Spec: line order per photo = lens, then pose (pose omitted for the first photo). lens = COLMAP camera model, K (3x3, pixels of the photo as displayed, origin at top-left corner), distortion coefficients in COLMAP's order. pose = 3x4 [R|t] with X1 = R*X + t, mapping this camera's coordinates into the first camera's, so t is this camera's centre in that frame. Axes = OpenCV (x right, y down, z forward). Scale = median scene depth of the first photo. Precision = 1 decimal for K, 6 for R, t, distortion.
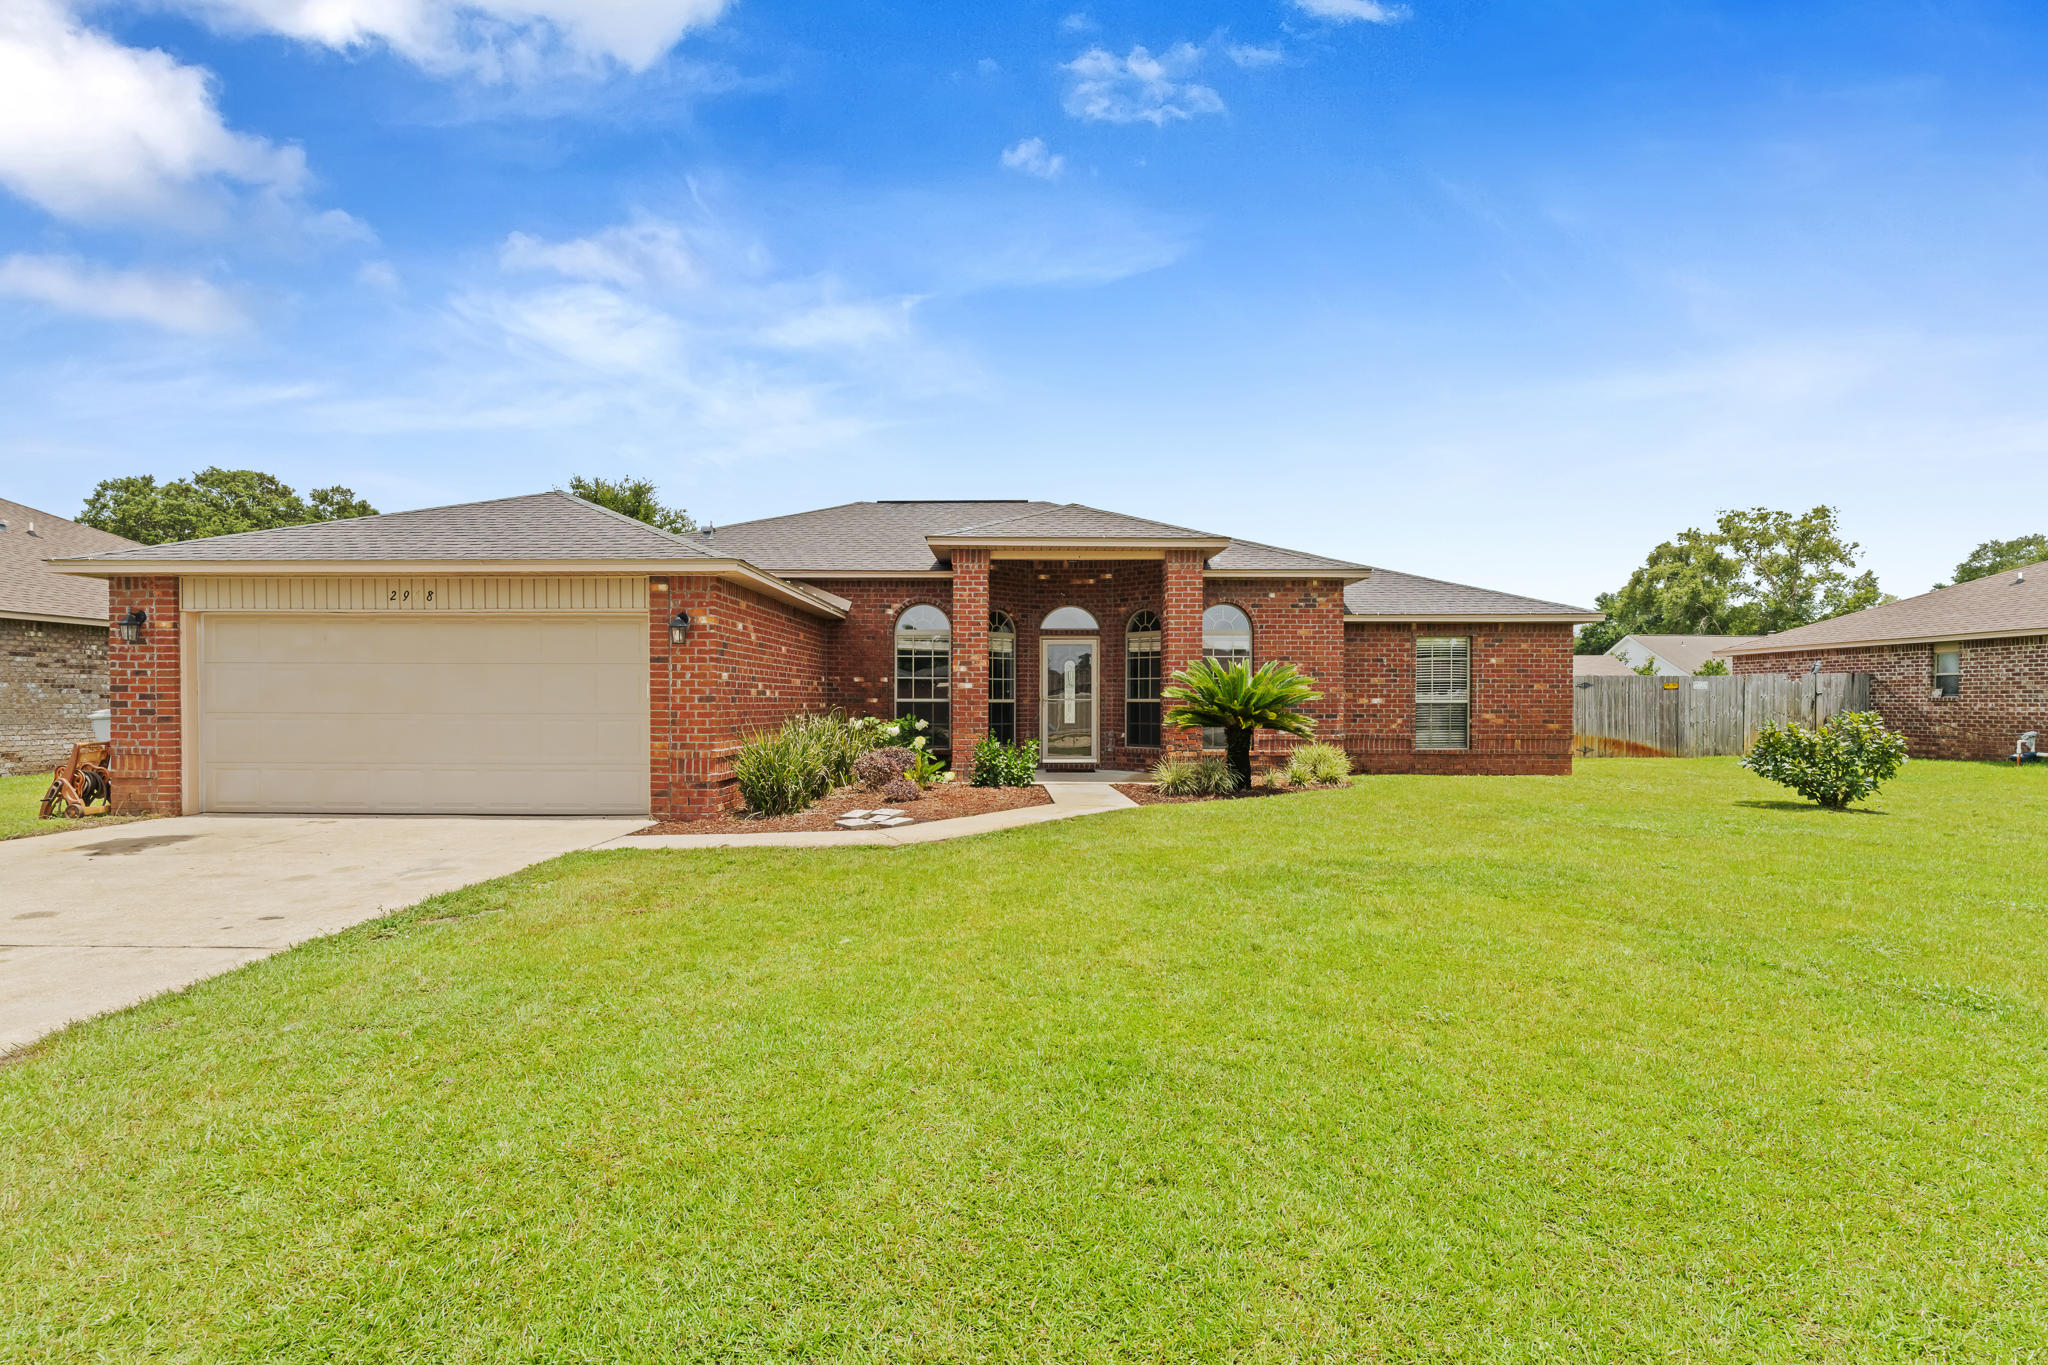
lens RADIAL K [[908.9, 0, 1023.7], [0, 908.9, 688.2], [0, 0, 1]] dist [0.001782, 0.000410]
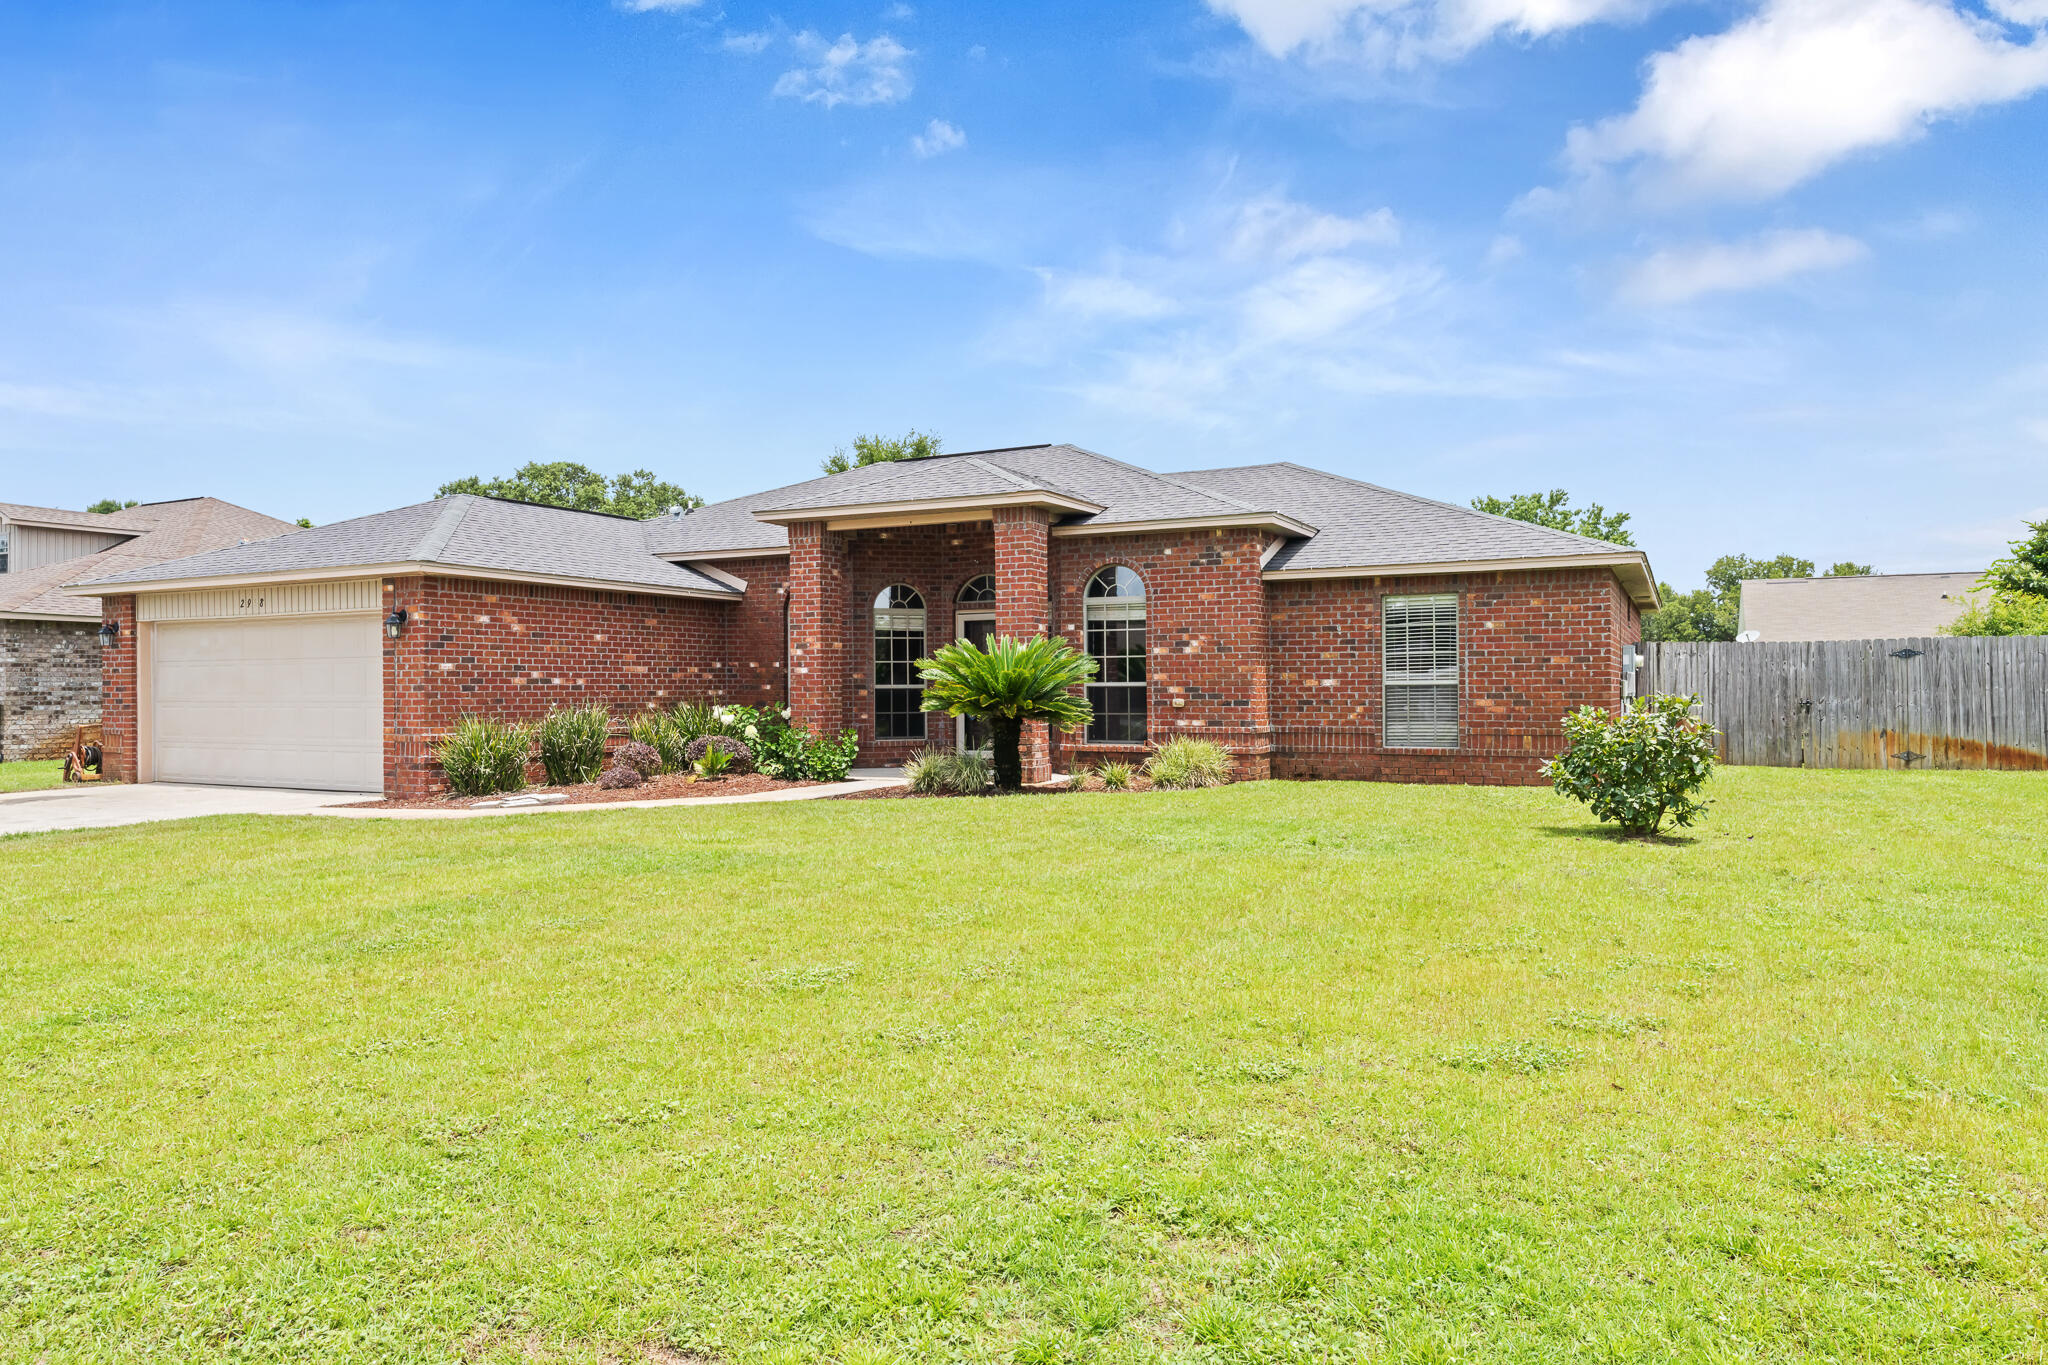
lens RADIAL K [[1198.1, 0, 1026.0], [0, 1198.1, 684.4], [0, 0, 1]] dist [0.008271, 0.000646]
pose [[0.911554, -0.008467, -0.411093, 0.642694], [0.013785, 0.999855, 0.009975, 0.002069], [0.410949, -0.014760, 0.911539, -0.012120]]
